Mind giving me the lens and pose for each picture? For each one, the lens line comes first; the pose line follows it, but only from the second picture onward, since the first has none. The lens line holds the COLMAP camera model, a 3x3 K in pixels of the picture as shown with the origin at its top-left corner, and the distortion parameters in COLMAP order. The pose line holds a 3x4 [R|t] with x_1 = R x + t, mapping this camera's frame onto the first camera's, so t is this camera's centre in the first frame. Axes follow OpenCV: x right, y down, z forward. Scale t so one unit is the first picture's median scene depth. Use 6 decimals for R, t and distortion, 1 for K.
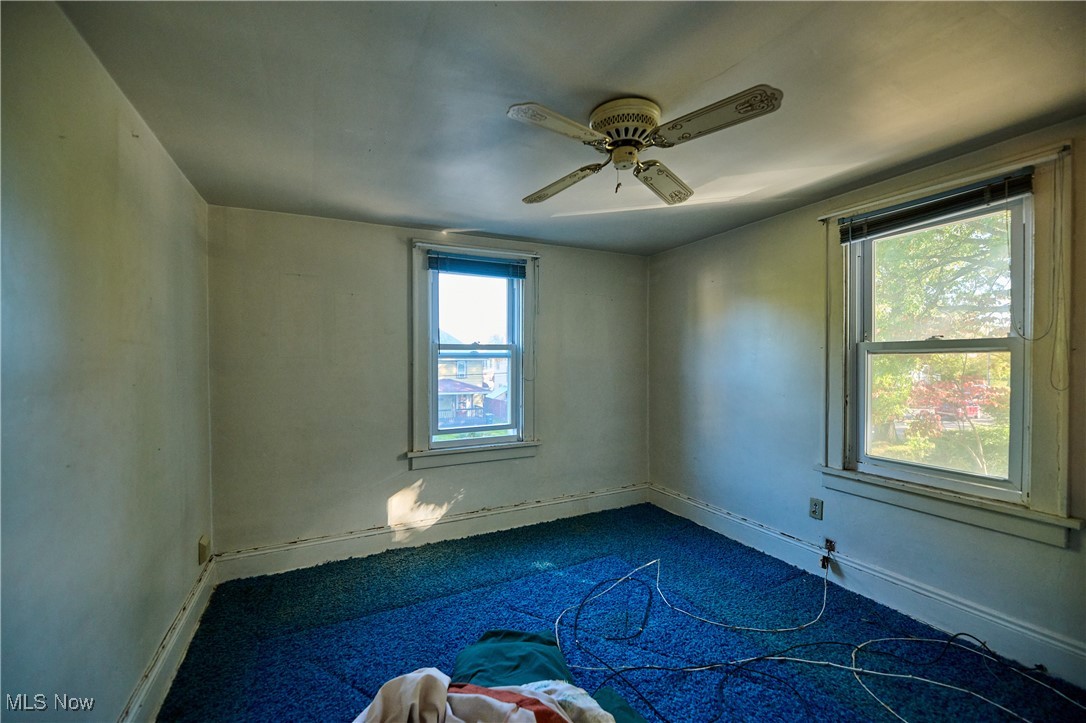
lens RADIAL K [[433.3, 0, 539.5], [0, 433.3, 365.3], [0, 0, 1]] dist [-0.003035, -0.000525]
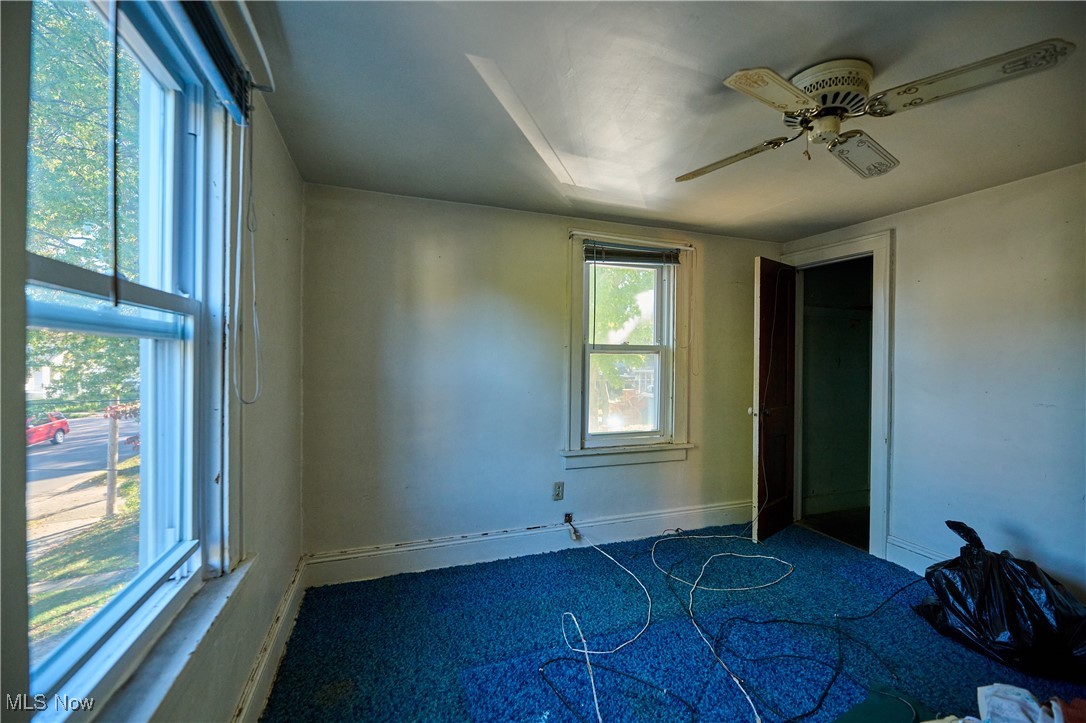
lens RADIAL K [[426.0, 0, 529.9], [0, 426.0, 361.6], [0, 0, 1]] dist [0.000000, -0.000058]
pose [[0.125410, -0.003703, 0.992098, -0.472002], [-0.001215, 0.999992, 0.003886, -0.005789], [-0.992104, -0.001693, 0.125404, 0.970876]]
